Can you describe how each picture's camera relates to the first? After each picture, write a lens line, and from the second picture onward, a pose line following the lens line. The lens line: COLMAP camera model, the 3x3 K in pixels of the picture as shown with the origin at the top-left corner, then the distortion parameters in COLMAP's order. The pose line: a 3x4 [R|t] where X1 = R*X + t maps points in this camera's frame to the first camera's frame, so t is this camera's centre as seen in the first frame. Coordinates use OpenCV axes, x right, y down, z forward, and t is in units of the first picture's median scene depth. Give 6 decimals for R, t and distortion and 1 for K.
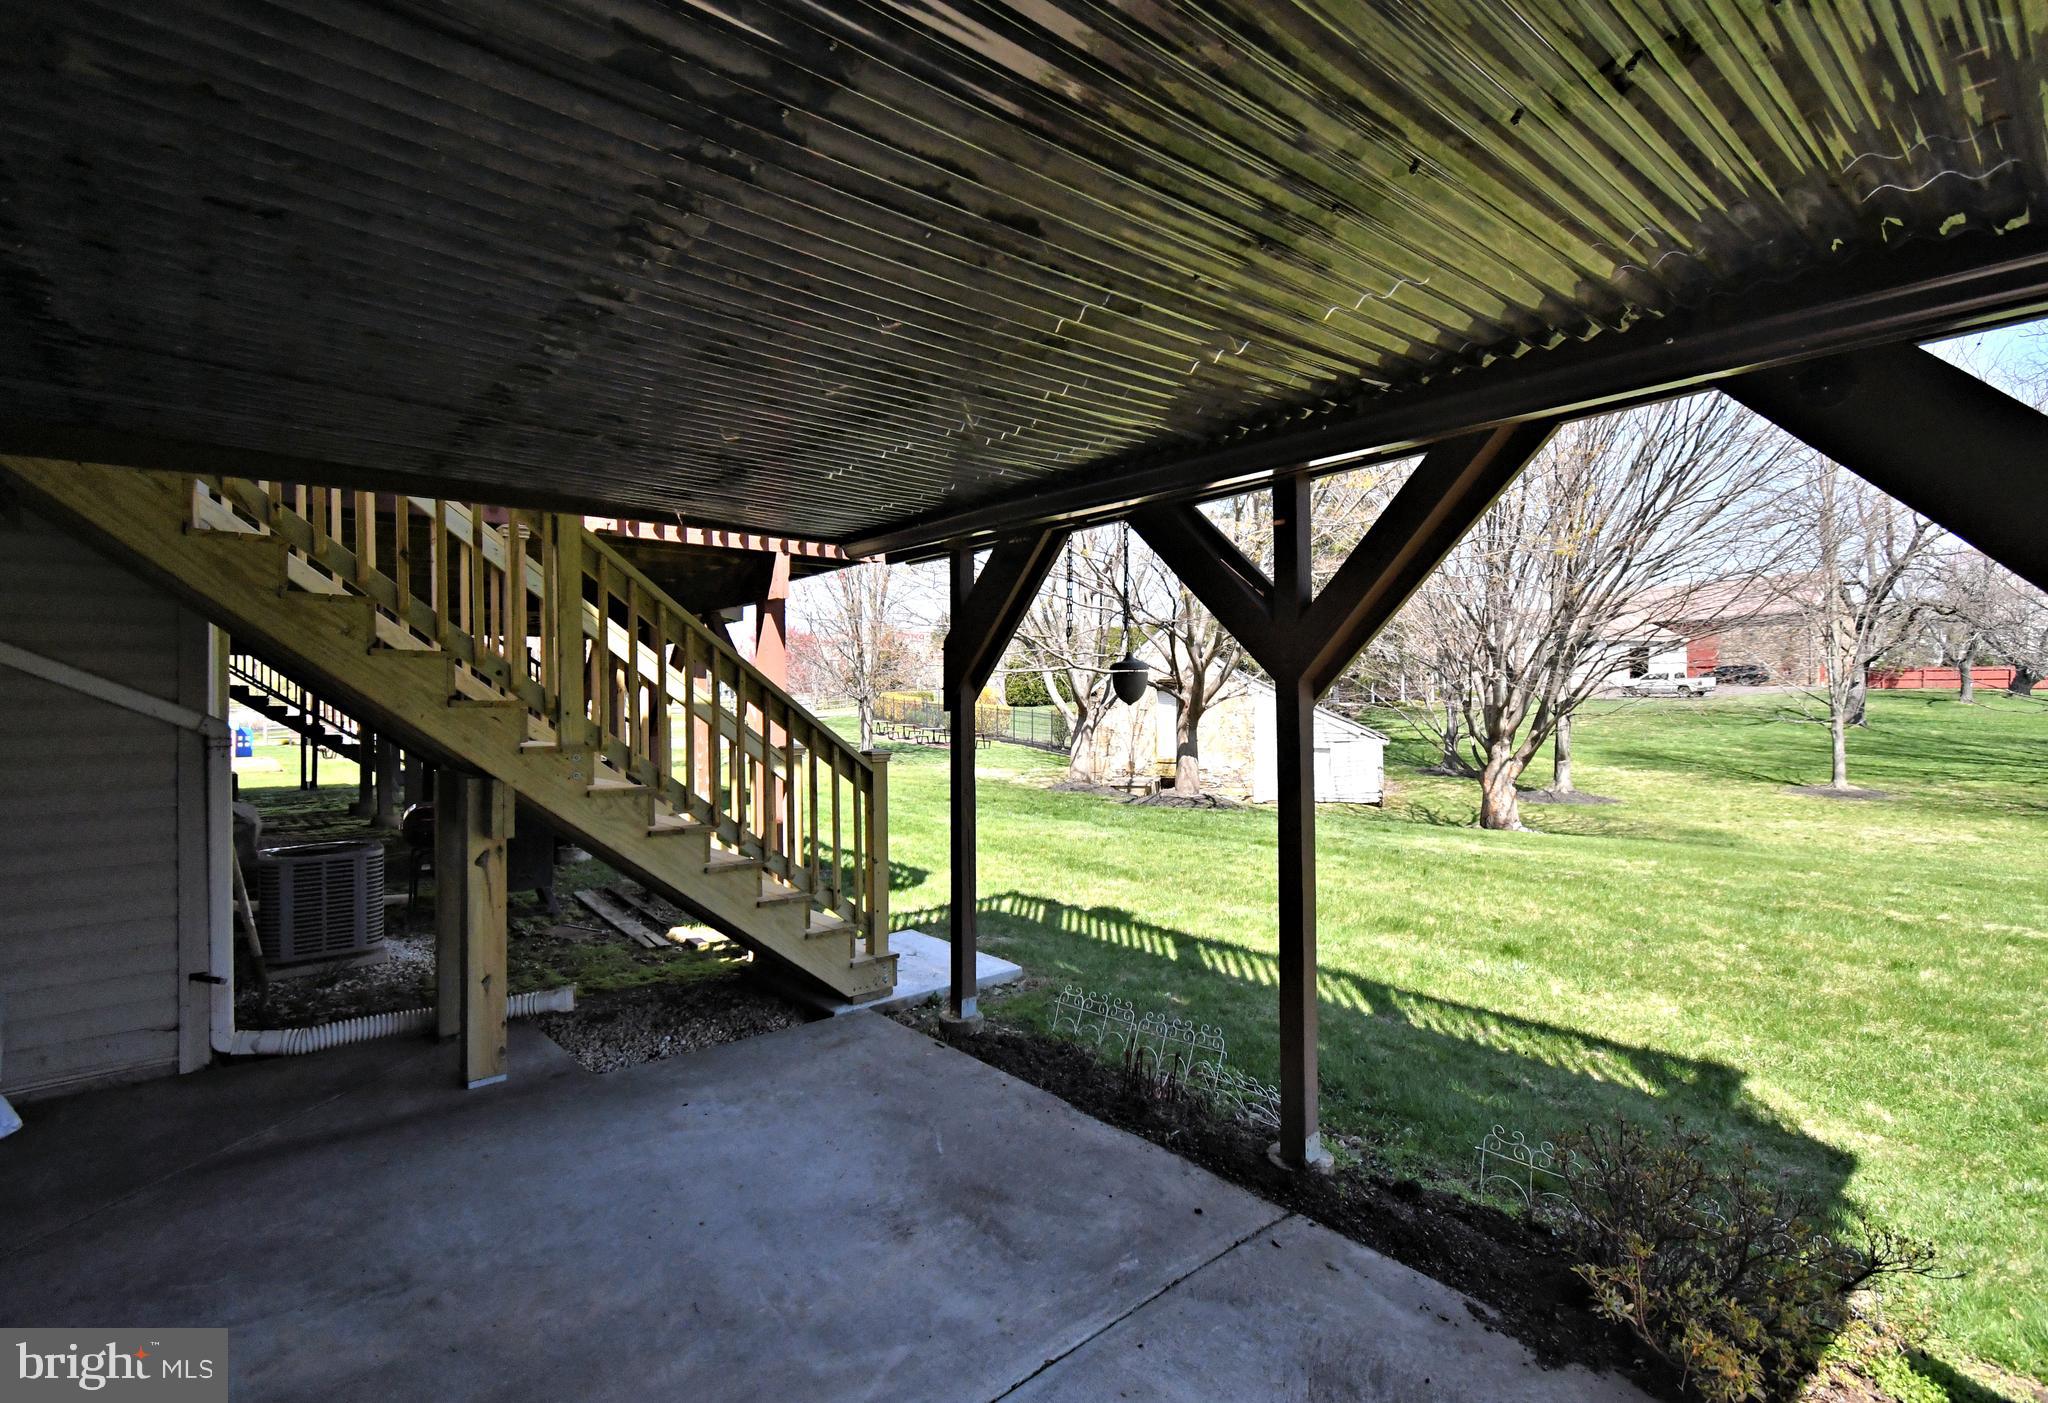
lens RADIAL K [[916.2, 0, 1024.0], [0, 916.2, 701.5], [0, 0, 1]] dist [0.018219, -0.000084]
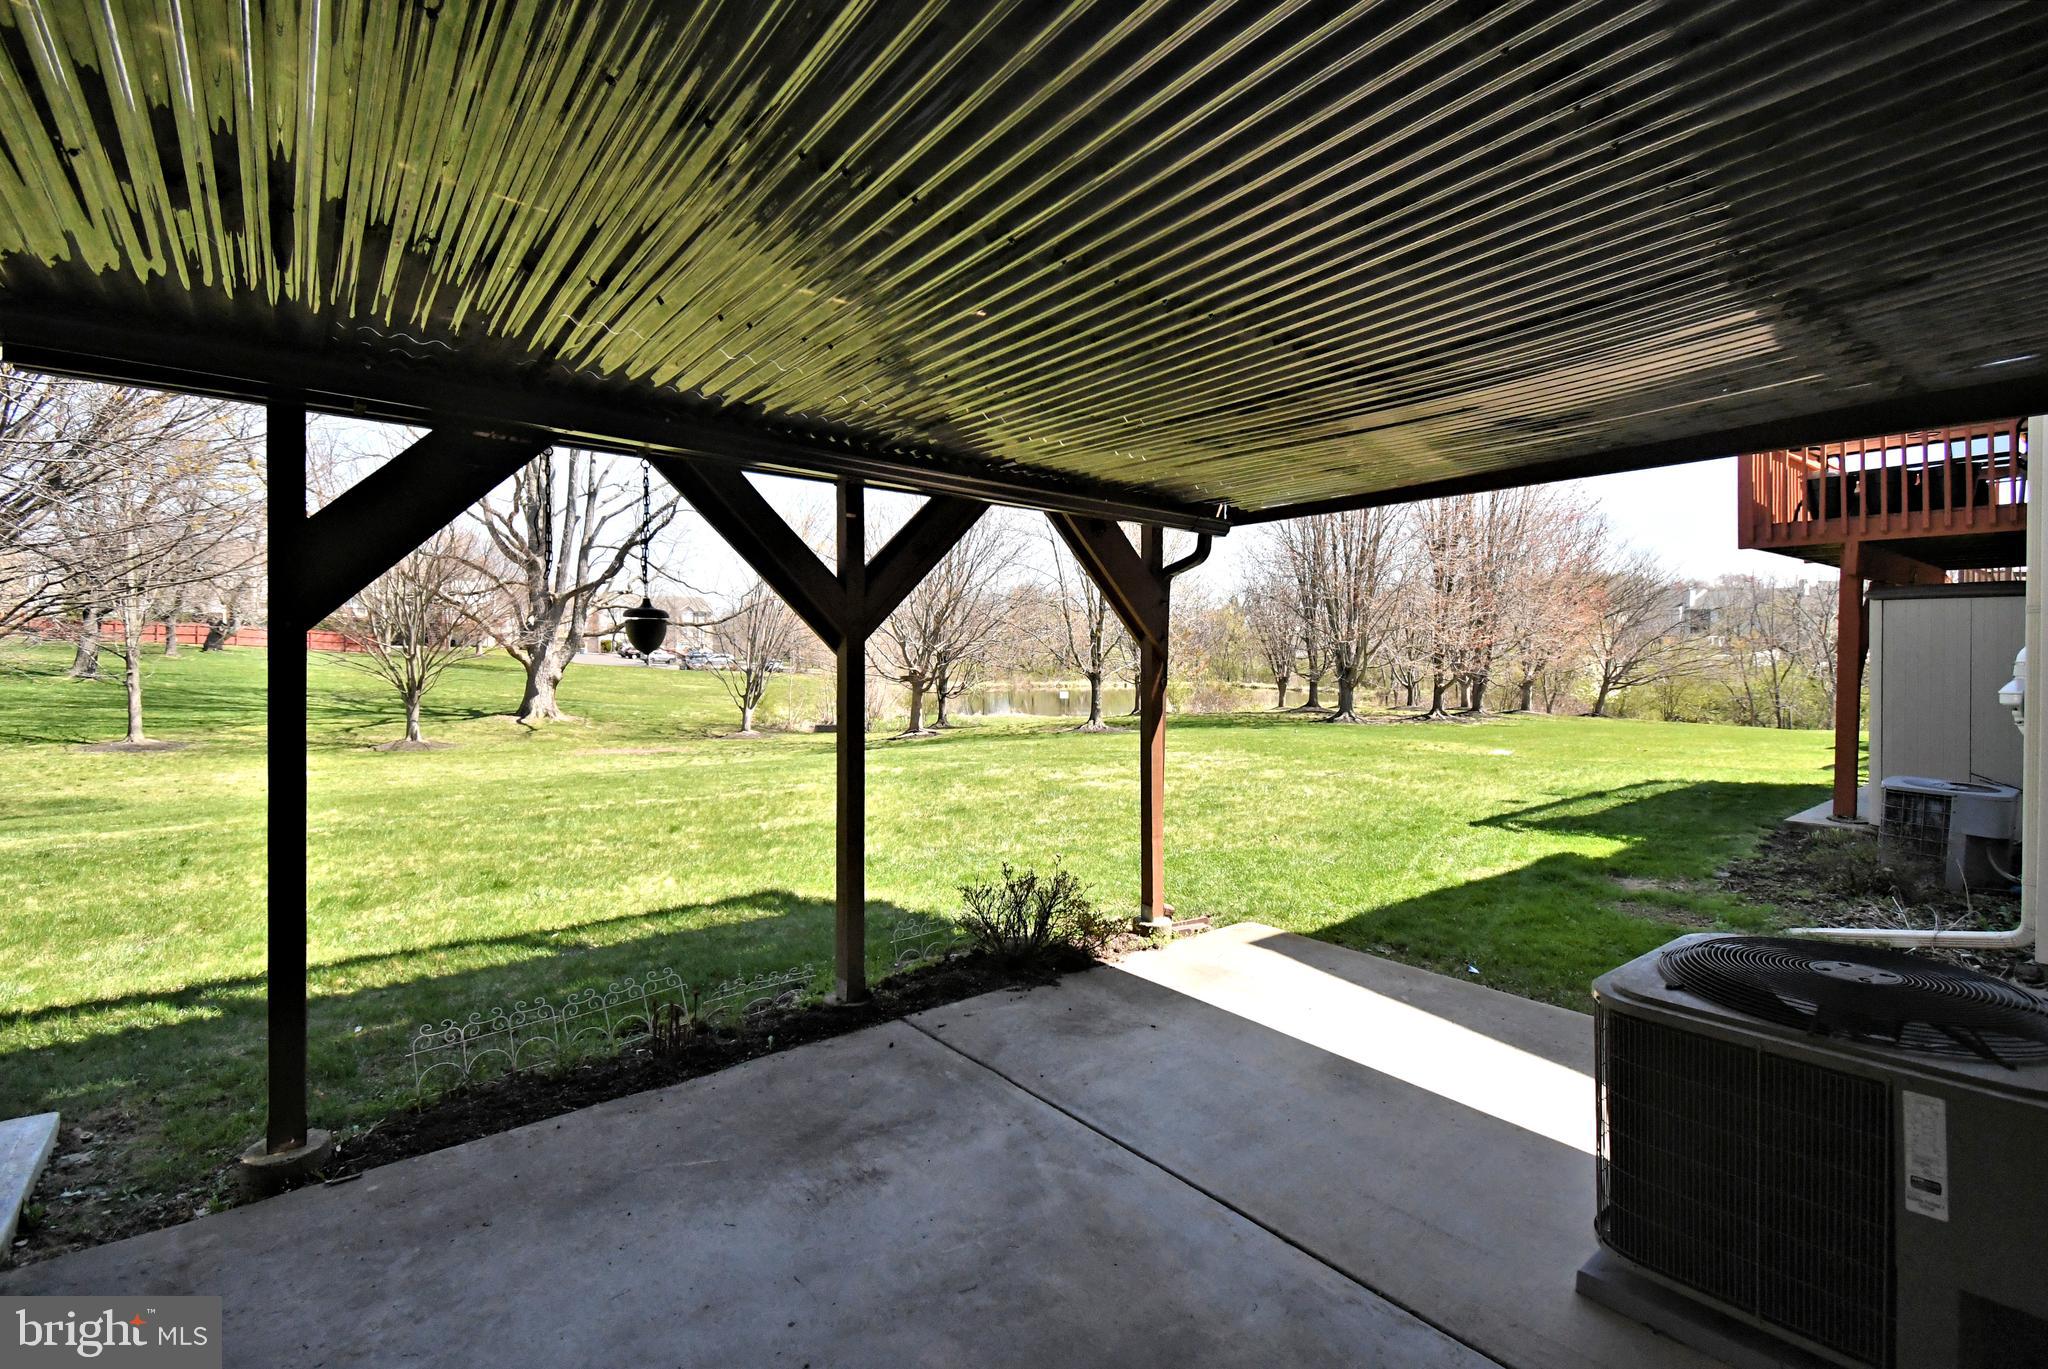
lens RADIAL K [[905.8, 0, 1011.0], [0, 905.8, 663.4], [0, 0, 1]] dist [-0.000482, -0.000117]
pose [[0.046233, -0.001867, 0.998929, -0.954456], [-0.007376, 0.999970, 0.002210, 0.009204], [-0.998903, -0.007470, 0.046217, 0.687995]]
